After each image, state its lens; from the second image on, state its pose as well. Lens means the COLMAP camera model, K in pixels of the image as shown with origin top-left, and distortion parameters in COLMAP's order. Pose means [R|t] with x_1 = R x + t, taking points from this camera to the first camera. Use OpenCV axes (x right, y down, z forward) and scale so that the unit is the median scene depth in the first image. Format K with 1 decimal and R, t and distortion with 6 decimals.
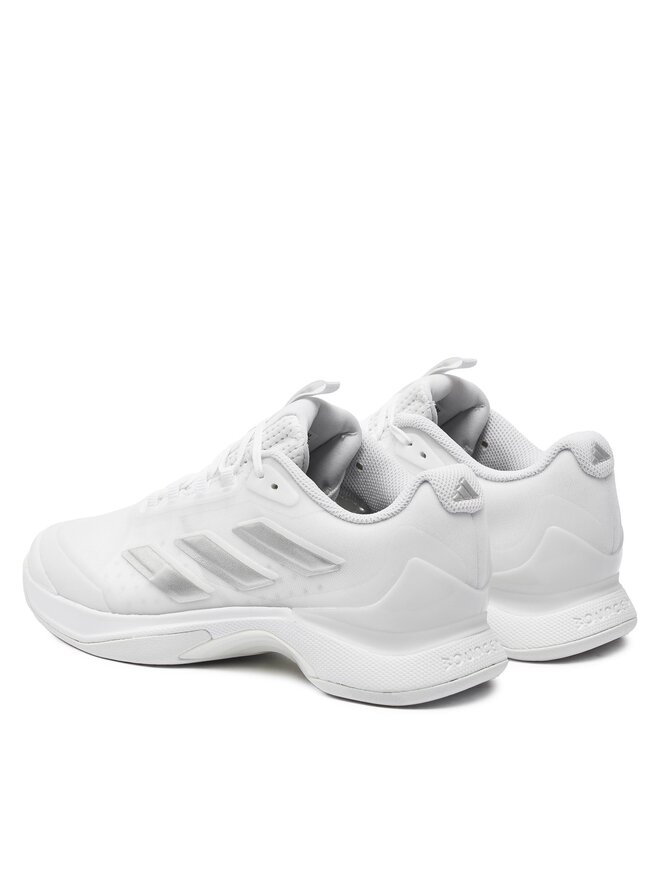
lens RADIAL K [[2595.7, 0, 330.0], [0, 2595.7, 440.0], [0, 0, 1]] dist [-0.032823, 0.239110]
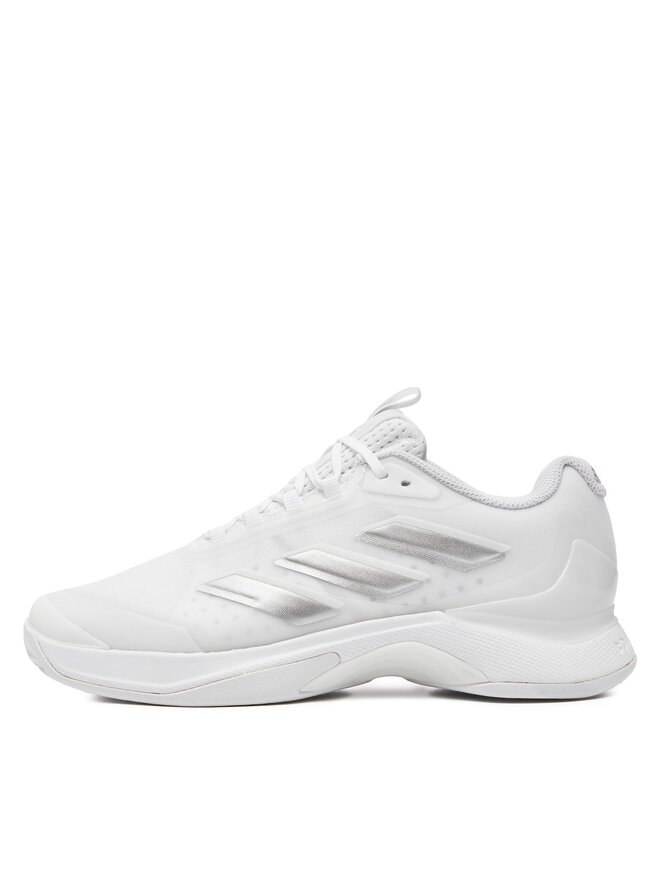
lens RADIAL K [[1159.4, 0, 330.0], [0, 1159.4, 440.0], [0, 0, 1]] dist [-0.010669, -0.001986]
pose [[0.851046, 0.022715, 0.524599, -0.262276], [0.114706, 0.966892, -0.227952, 0.094140], [-0.512409, 0.254172, 0.820264, 0.660127]]
